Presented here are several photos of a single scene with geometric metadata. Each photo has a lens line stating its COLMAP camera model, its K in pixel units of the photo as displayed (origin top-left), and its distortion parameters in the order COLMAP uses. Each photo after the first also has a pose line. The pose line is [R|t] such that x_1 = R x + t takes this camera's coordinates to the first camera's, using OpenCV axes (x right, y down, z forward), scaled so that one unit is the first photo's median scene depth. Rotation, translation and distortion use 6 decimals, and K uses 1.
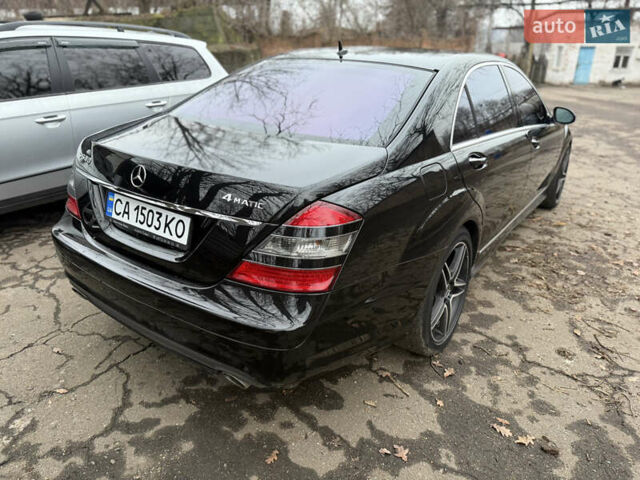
lens RADIAL K [[457.5, 0, 324.1], [0, 457.5, 238.8], [0, 0, 1]] dist [0.019000, -0.031020]
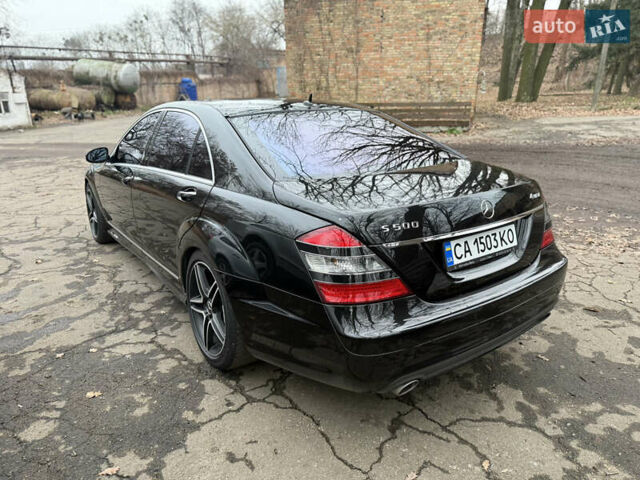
lens RADIAL K [[453.3, 0, 324.5], [0, 453.3, 240.7], [0, 0, 1]] dist [0.019286, -0.027198]
pose [[0.320926, -0.312624, 0.894020, -1.357324], [0.381970, 0.906501, 0.179873, -0.365204], [-0.866663, 0.283763, 0.410333, 0.781329]]
